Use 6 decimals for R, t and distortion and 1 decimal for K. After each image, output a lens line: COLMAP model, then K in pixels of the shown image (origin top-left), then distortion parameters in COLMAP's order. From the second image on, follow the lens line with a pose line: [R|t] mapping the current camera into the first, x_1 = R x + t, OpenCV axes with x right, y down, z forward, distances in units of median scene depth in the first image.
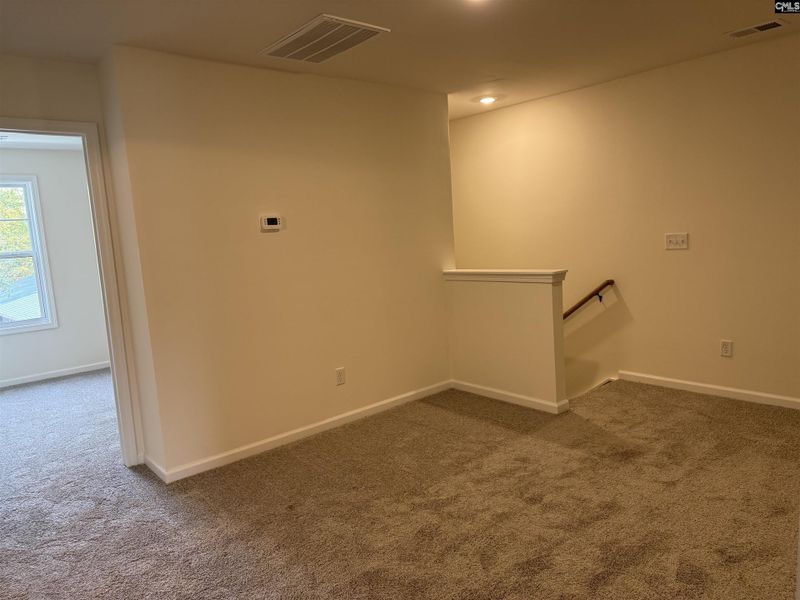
lens RADIAL K [[553.9, 0, 400.0], [0, 553.9, 300.0], [0, 0, 1]] dist [0.026375, -0.033826]
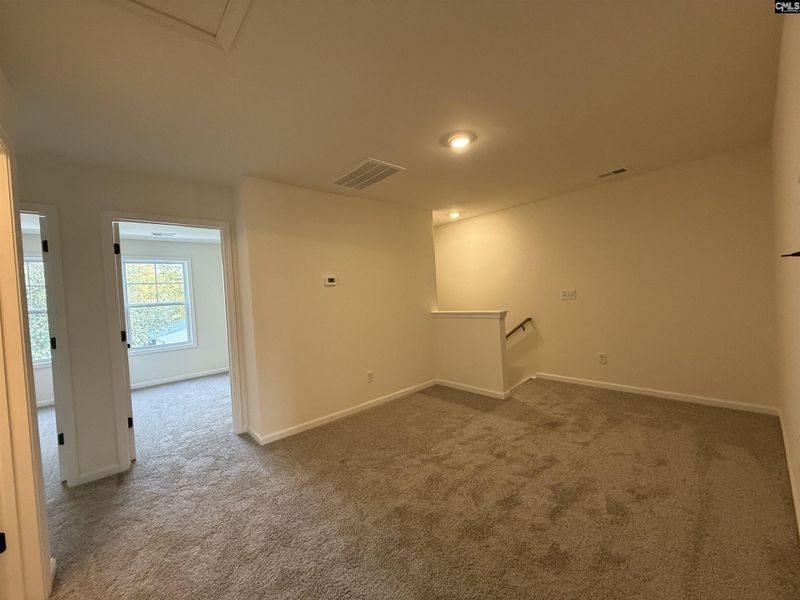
lens RADIAL K [[314.0, 0, 398.7], [0, 314.0, 301.0], [0, 0, 1]] dist [-0.000584, 0.000108]
pose [[0.999856, 0.002151, 0.016851, -0.050757], [-0.000350, 0.994352, -0.106136, 0.020644], [-0.016984, 0.106114, 0.994209, 0.077404]]
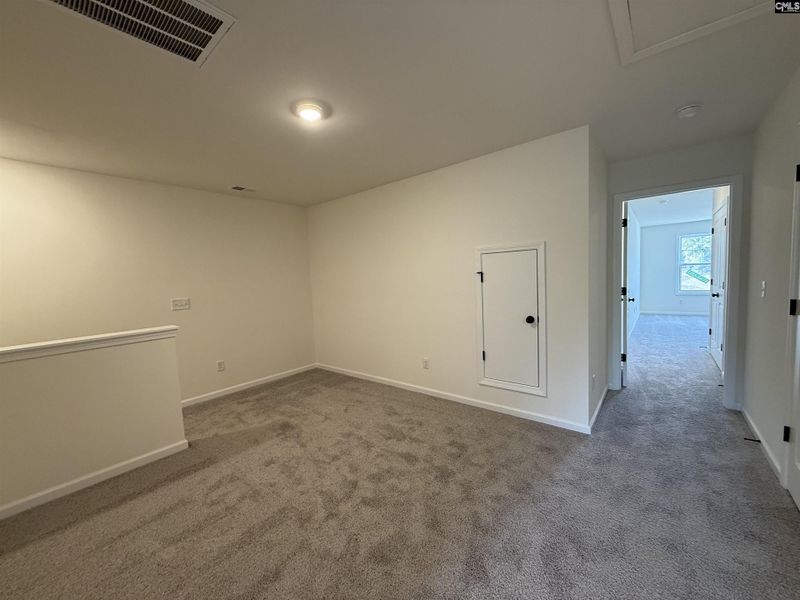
lens RADIAL K [[314.0, 0, 398.7], [0, 314.0, 301.0], [0, 0, 1]] dist [-0.000584, 0.000108]
pose [[-0.158324, -0.004483, 0.987377, -0.551099], [0.180781, 0.982954, 0.033451, -0.051181], [-0.970696, 0.183795, -0.154815, 0.771742]]
